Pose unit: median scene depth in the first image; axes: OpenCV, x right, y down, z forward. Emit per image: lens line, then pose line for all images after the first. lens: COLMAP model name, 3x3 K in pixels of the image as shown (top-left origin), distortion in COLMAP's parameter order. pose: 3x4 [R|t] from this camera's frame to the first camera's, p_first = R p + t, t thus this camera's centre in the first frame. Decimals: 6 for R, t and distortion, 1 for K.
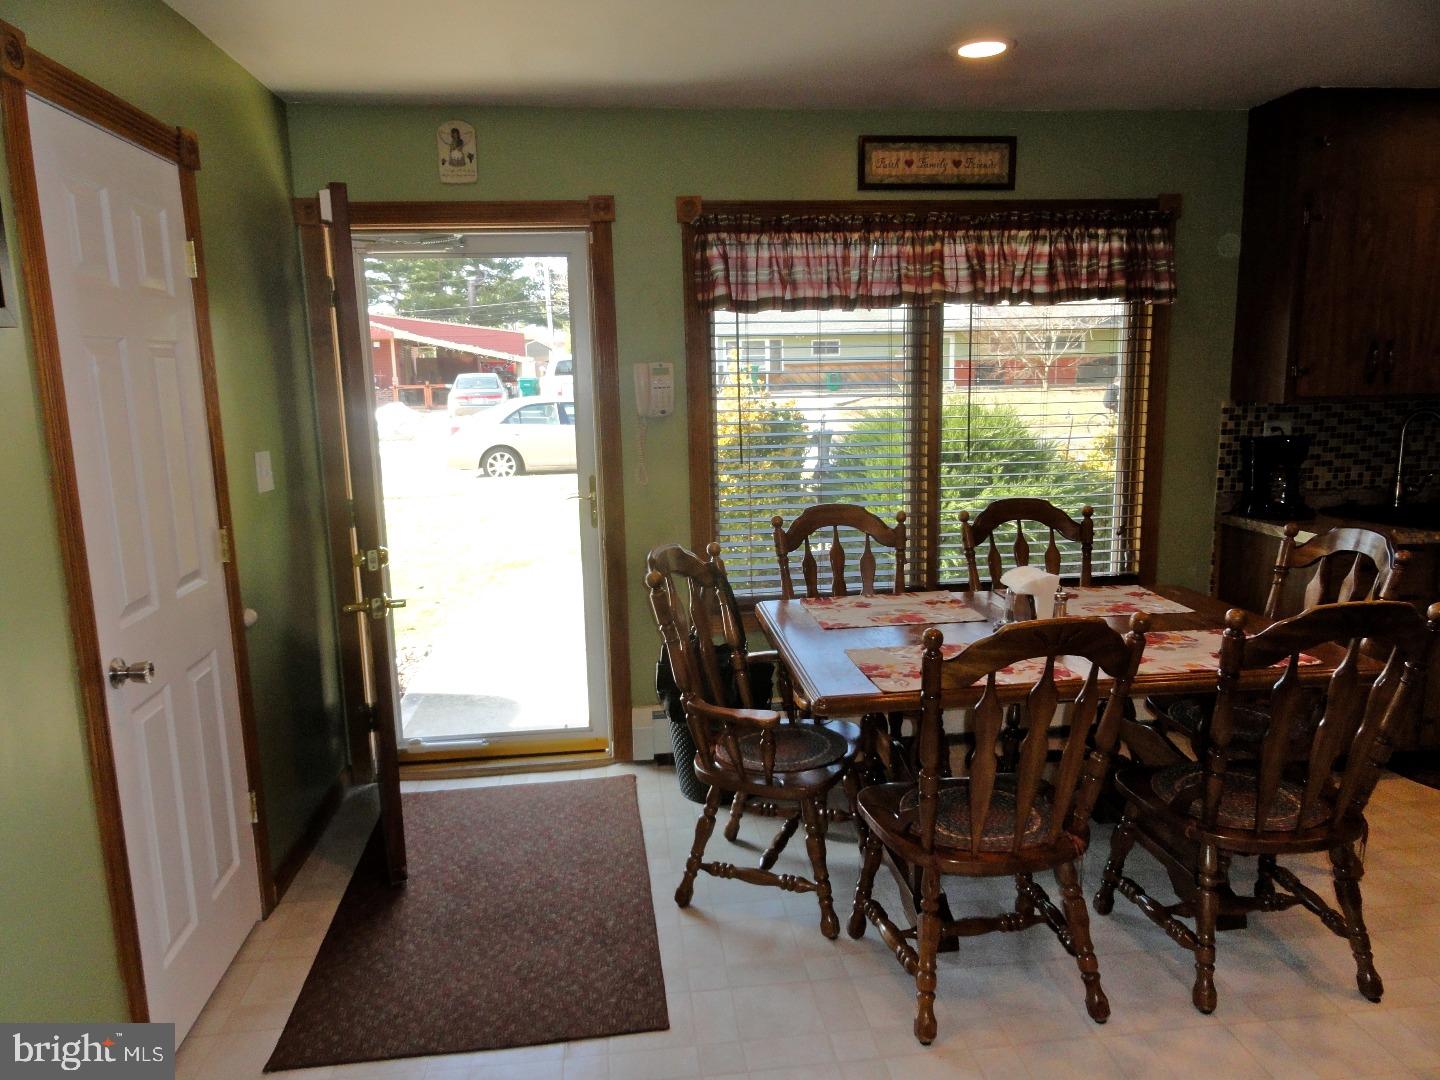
lens RADIAL K [[995.9, 0, 740.7], [0, 995.9, 536.0], [0, 0, 1]] dist [0.002790, -0.001499]
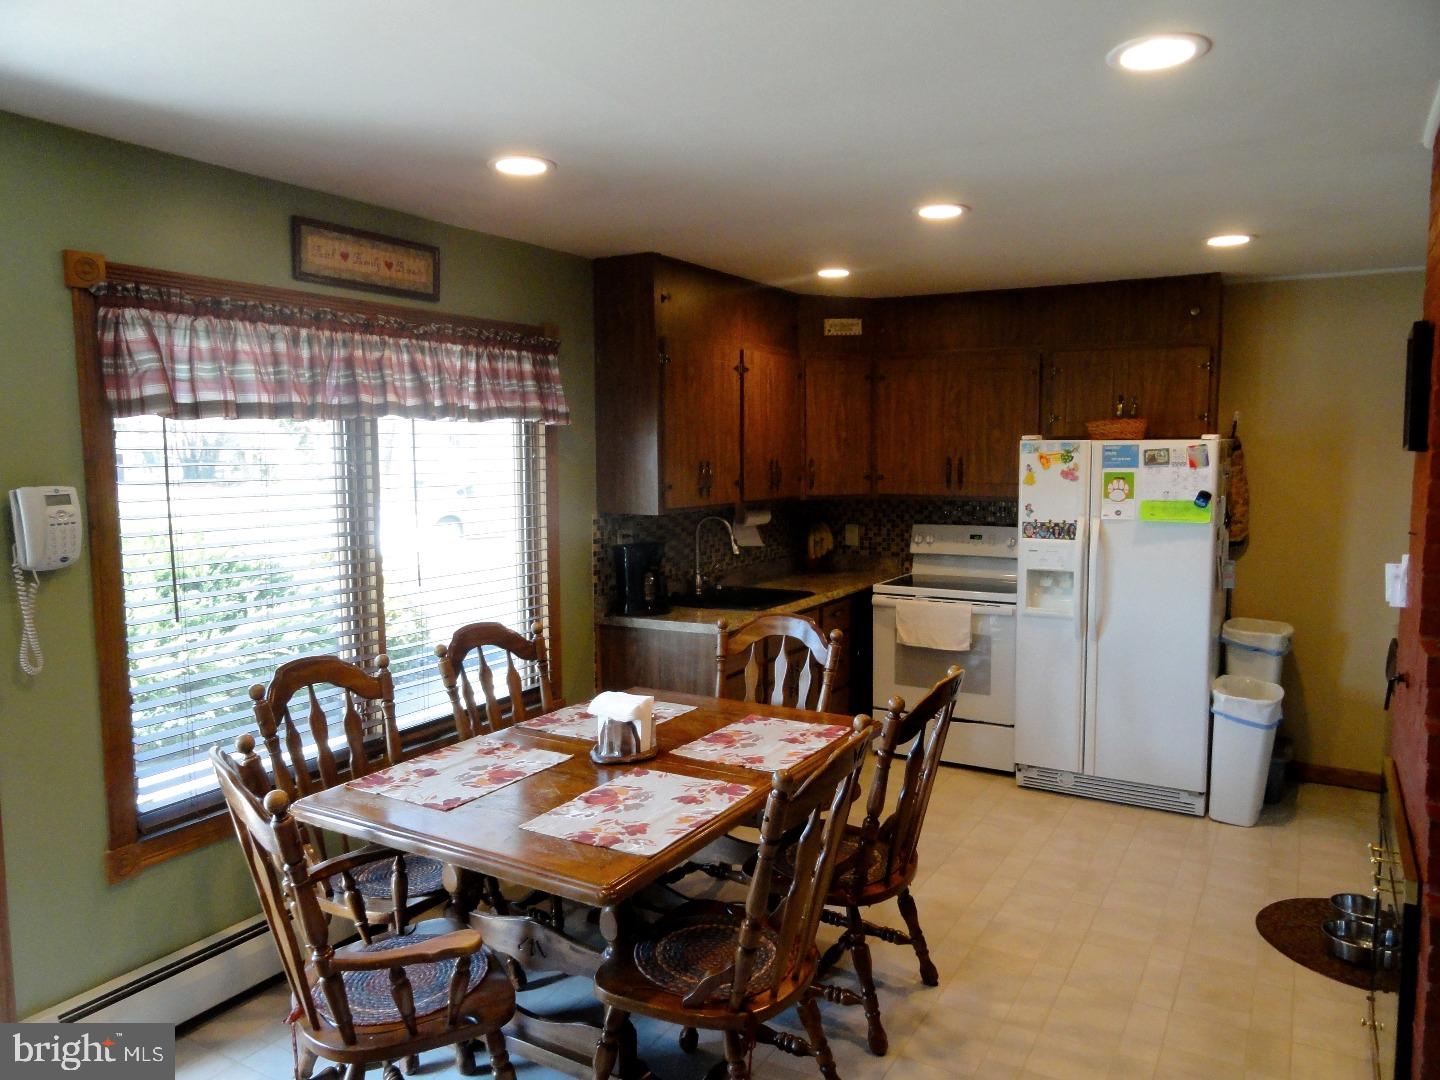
lens RADIAL K [[1011.4, 0, 720.0], [0, 1011.4, 540.0], [0, 0, 1]] dist [0.005685, 0.004026]
pose [[0.618102, -0.053502, 0.784275, -0.335994], [0.127027, 0.991367, -0.032483, -0.057968], [-0.775767, 0.119702, 0.619562, 0.226620]]
